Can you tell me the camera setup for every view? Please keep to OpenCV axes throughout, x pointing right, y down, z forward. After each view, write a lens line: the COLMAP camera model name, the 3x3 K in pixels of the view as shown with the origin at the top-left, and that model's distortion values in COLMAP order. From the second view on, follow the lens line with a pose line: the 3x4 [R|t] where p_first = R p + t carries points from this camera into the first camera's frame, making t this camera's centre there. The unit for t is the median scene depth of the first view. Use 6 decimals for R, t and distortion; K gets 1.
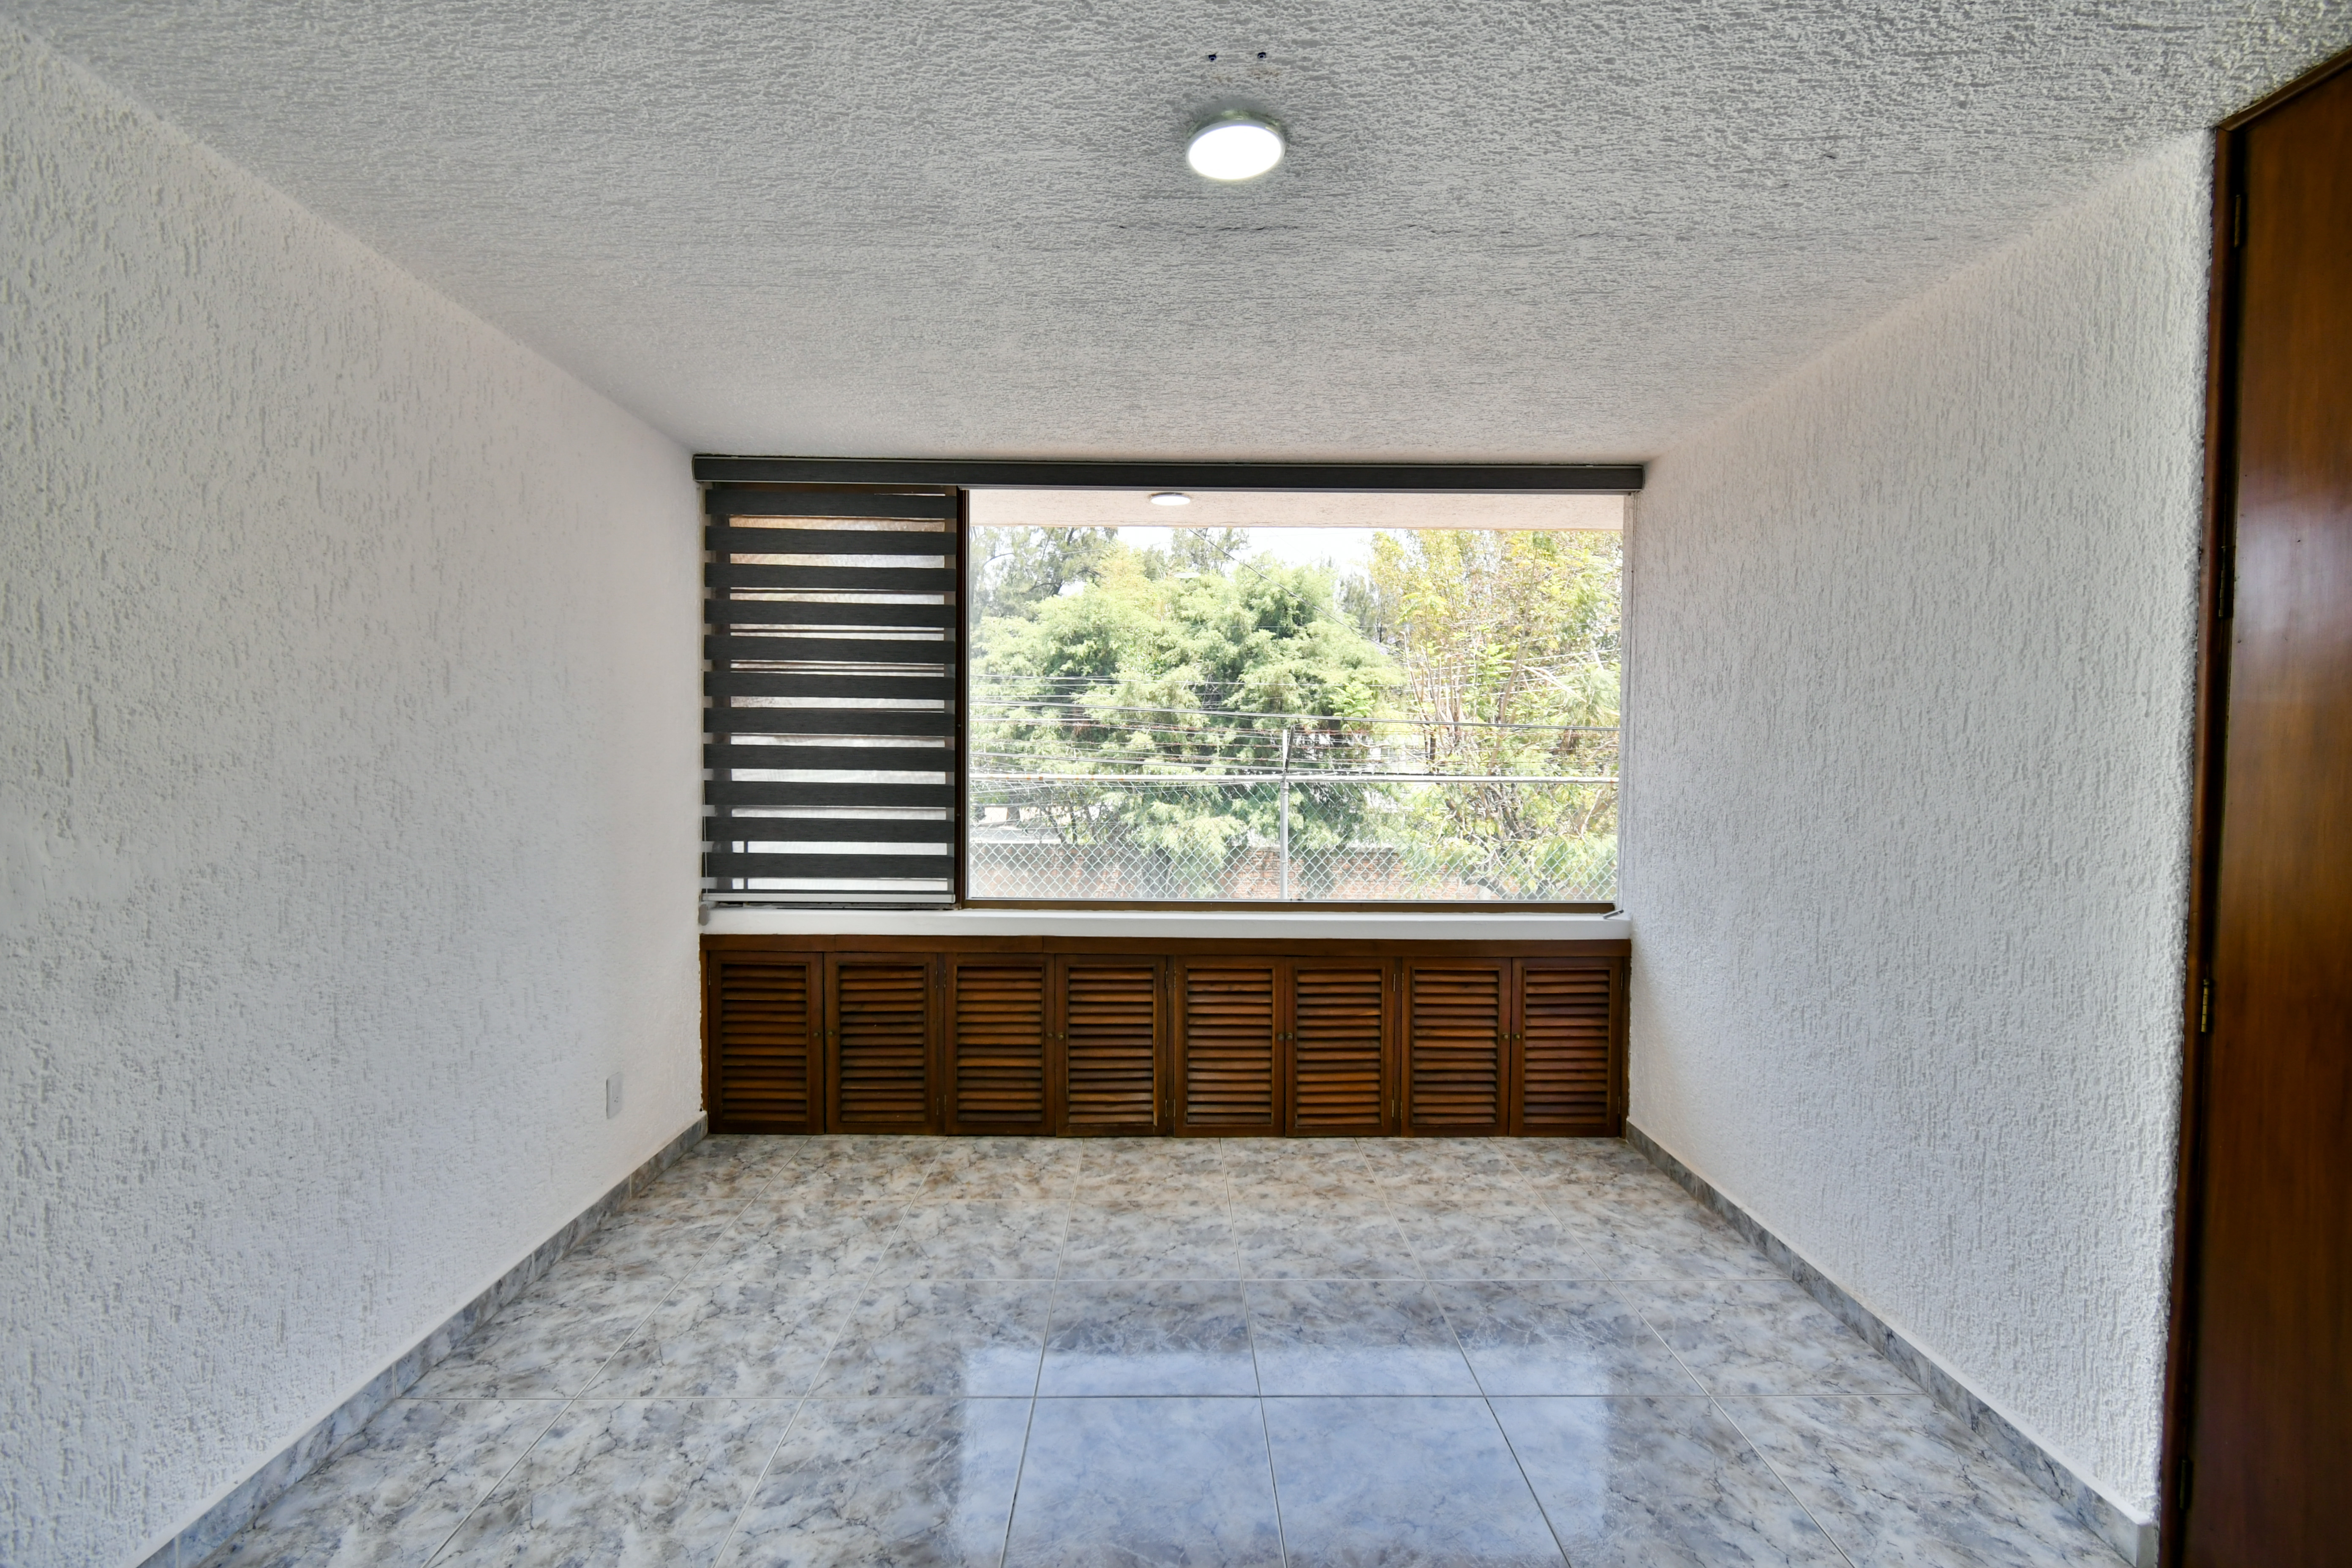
lens RADIAL K [[1032.8, 0, 1176.0], [0, 1032.8, 784.0], [0, 0, 1]] dist [0.003056, -0.002350]
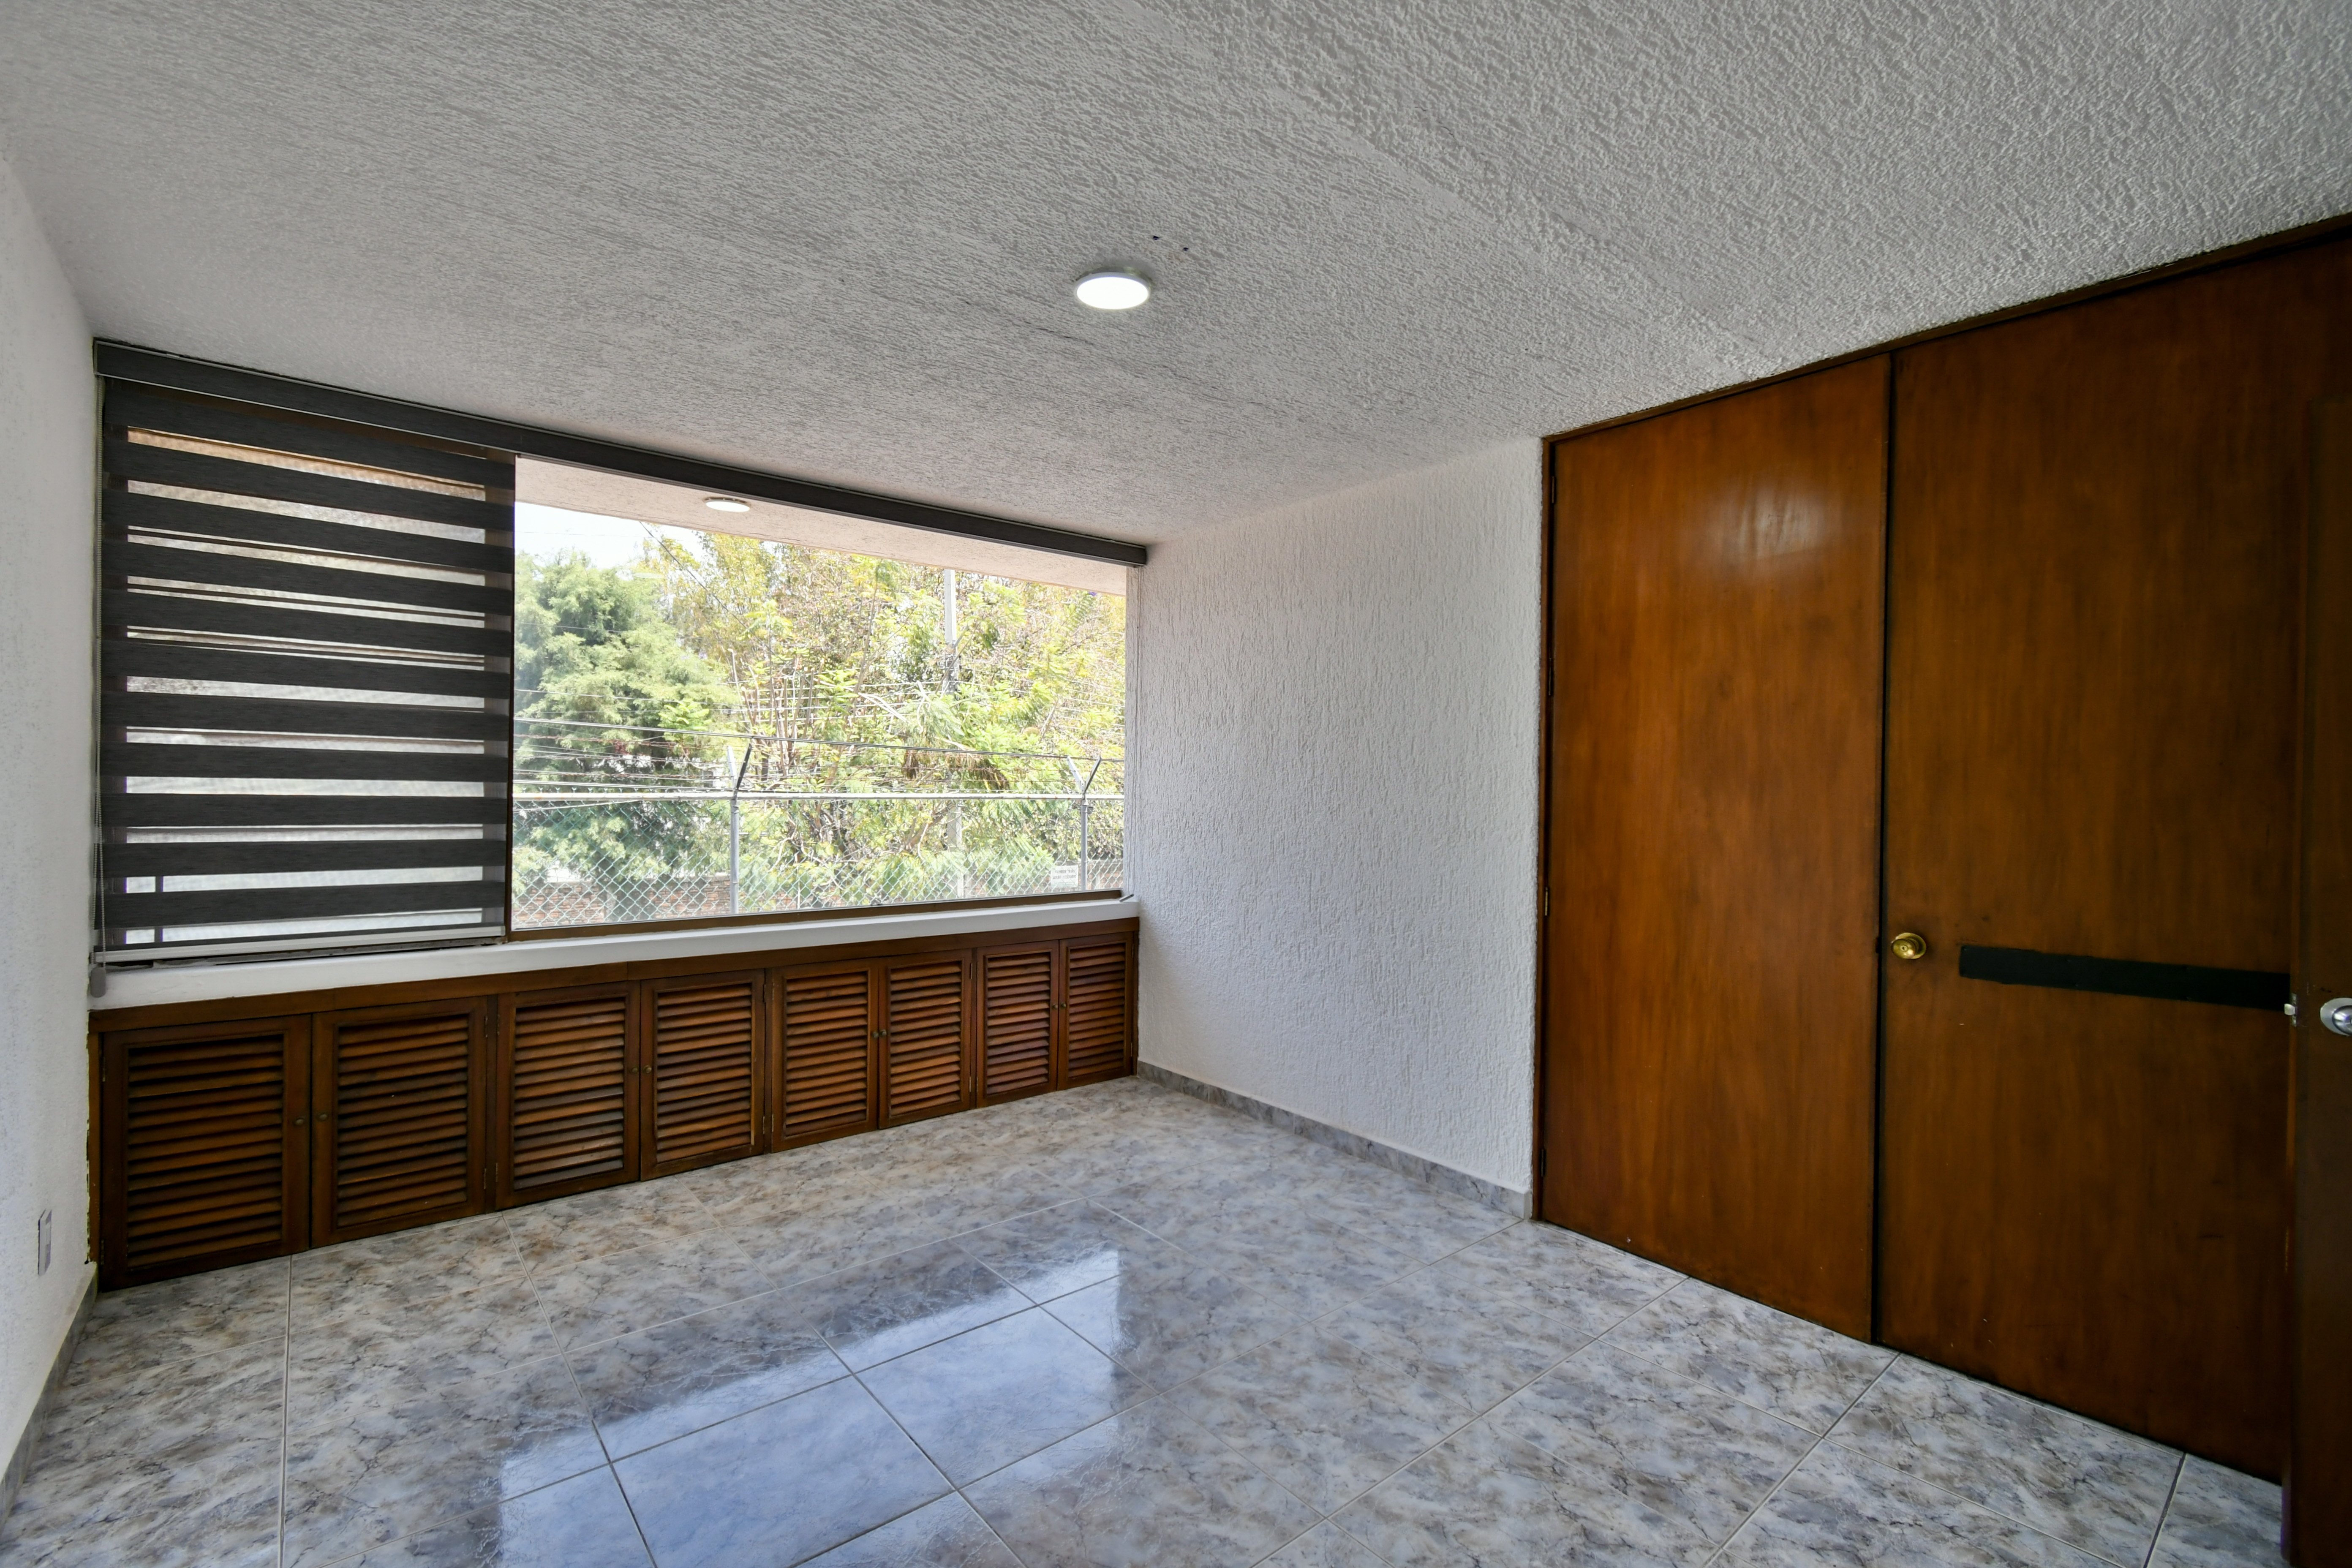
lens RADIAL K [[1032.8, 0, 1176.0], [0, 1032.8, 784.0], [0, 0, 1]] dist [0.003056, -0.002350]
pose [[0.776571, 0.002998, 0.630022, -0.328397], [0.012710, 0.999711, -0.020423, 0.014533], [-0.629901, 0.023867, 0.776308, -0.018116]]
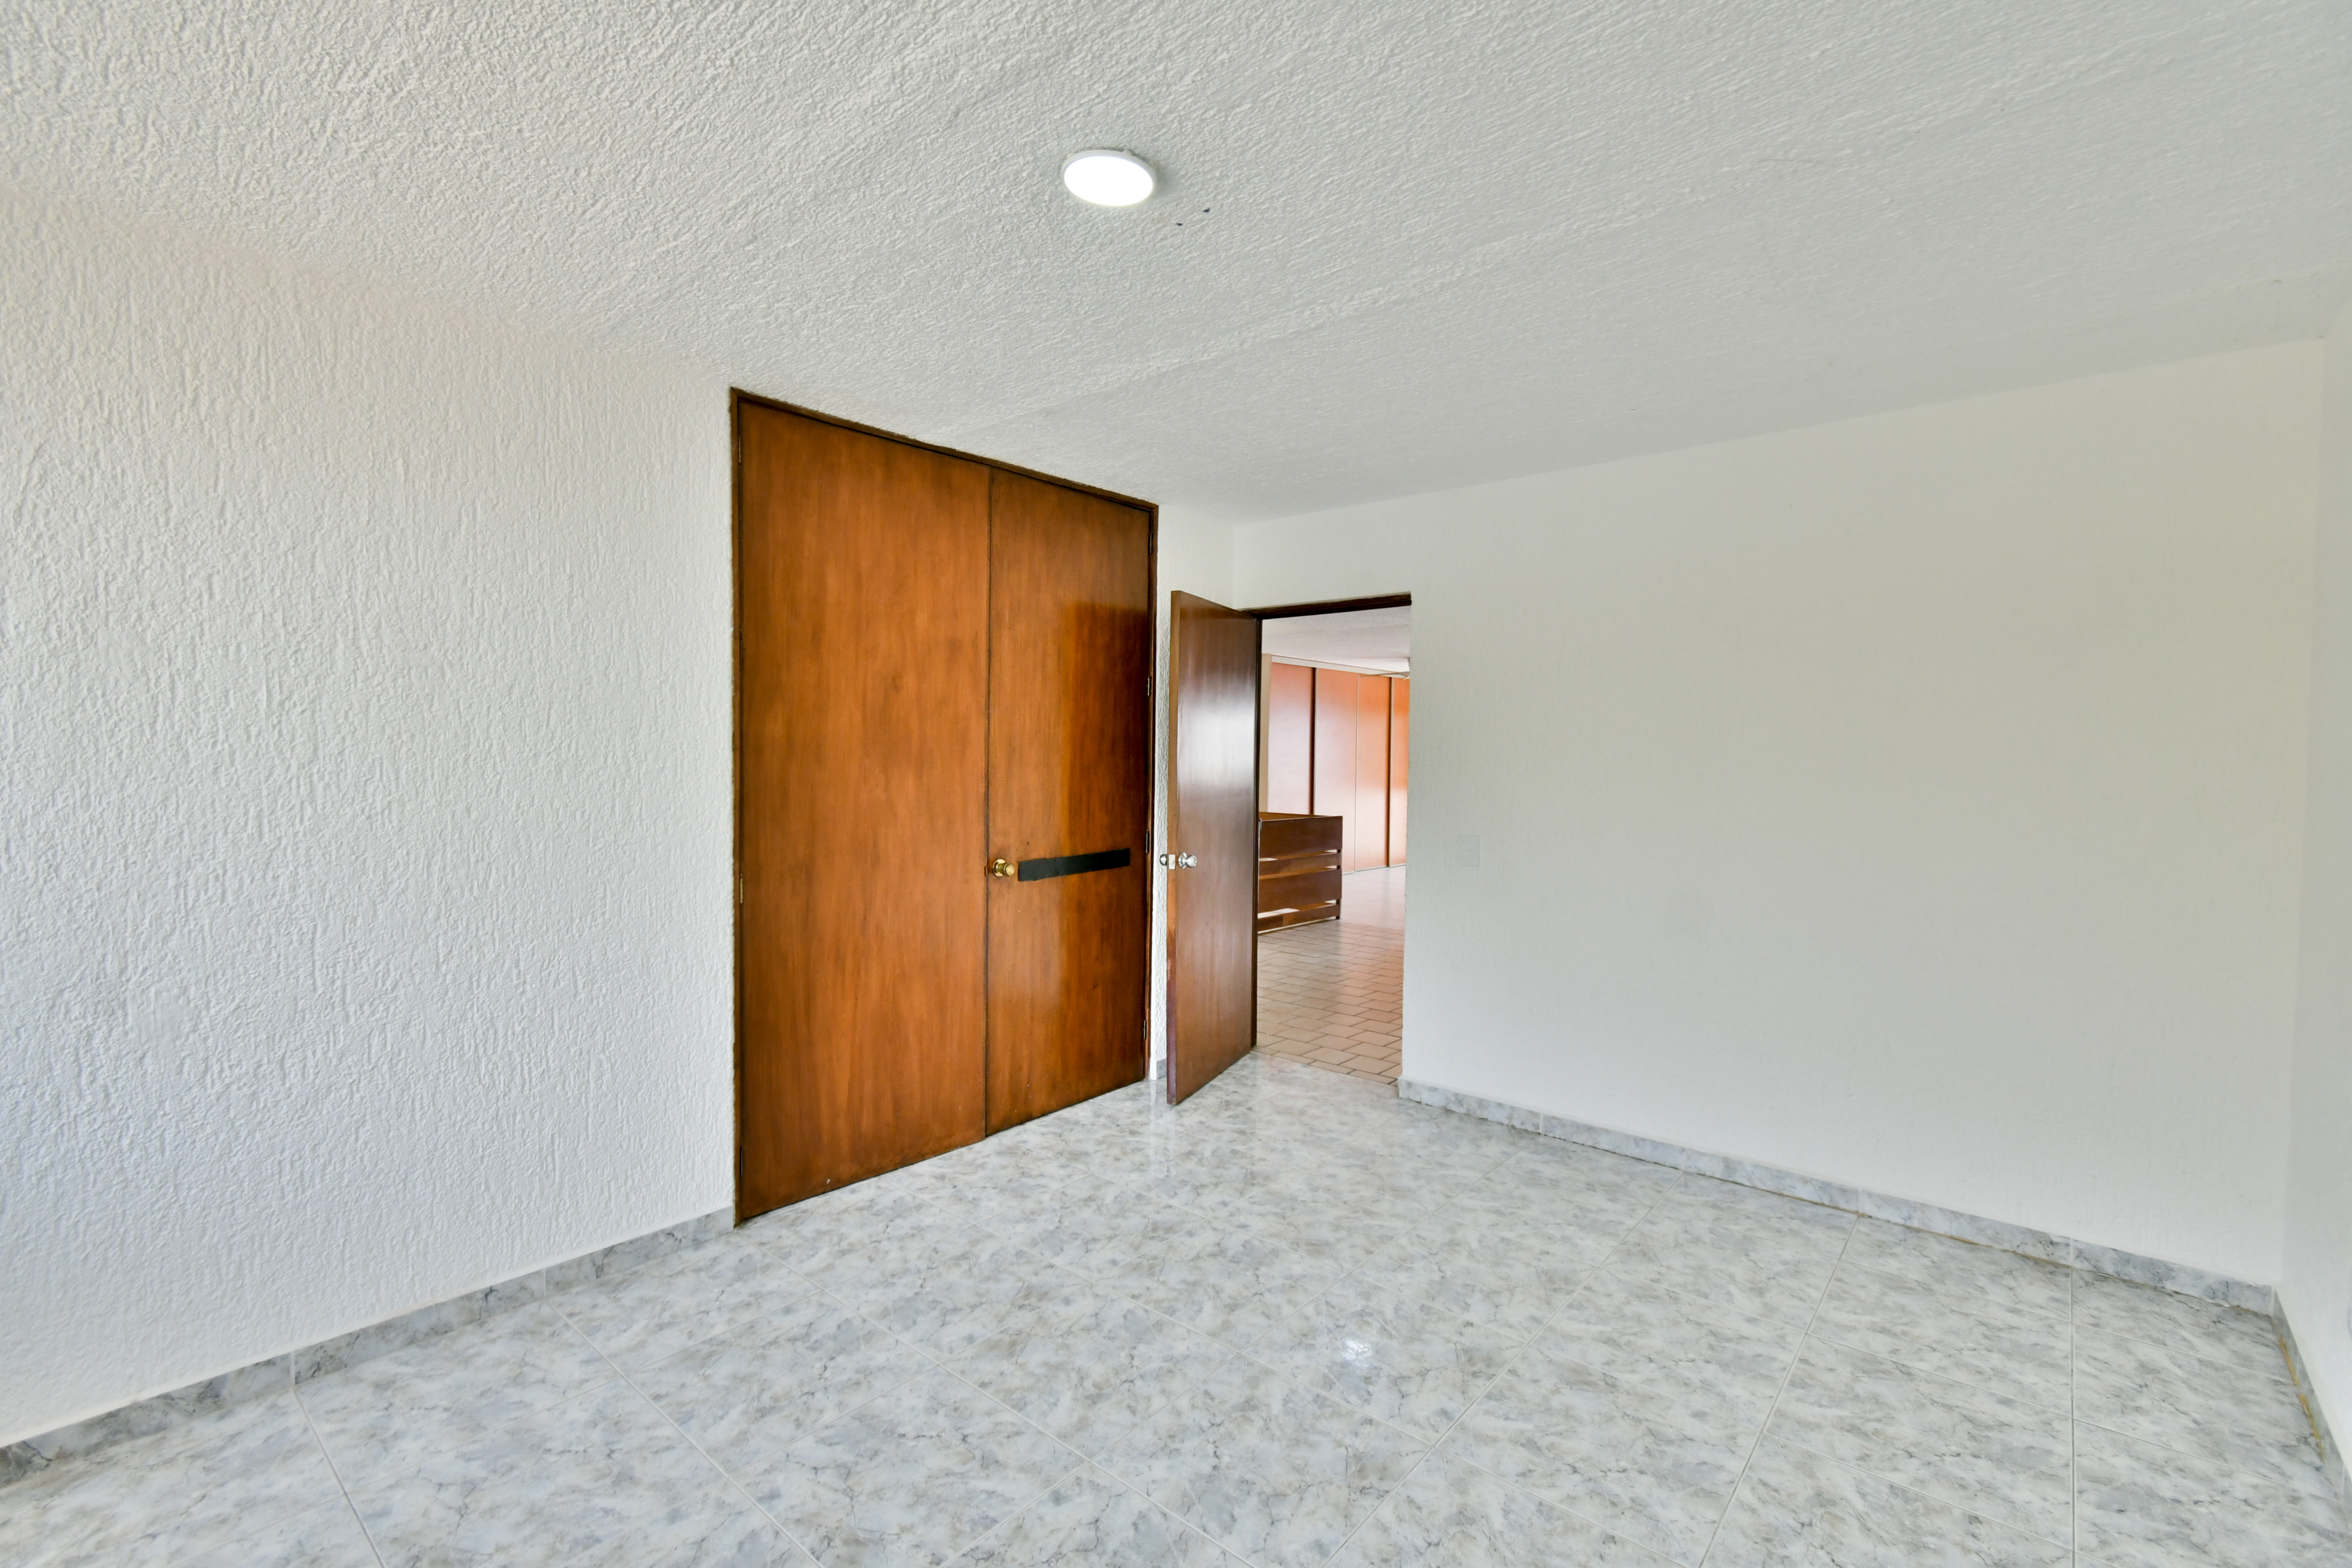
lens RADIAL K [[1032.8, 0, 1176.0], [0, 1032.8, 784.0], [0, 0, 1]] dist [0.003056, -0.002350]
pose [[-0.750580, -0.036298, 0.659782, -0.335846], [0.006034, 0.998072, 0.061774, -0.032084], [-0.660752, 0.050348, -0.748914, 0.842118]]
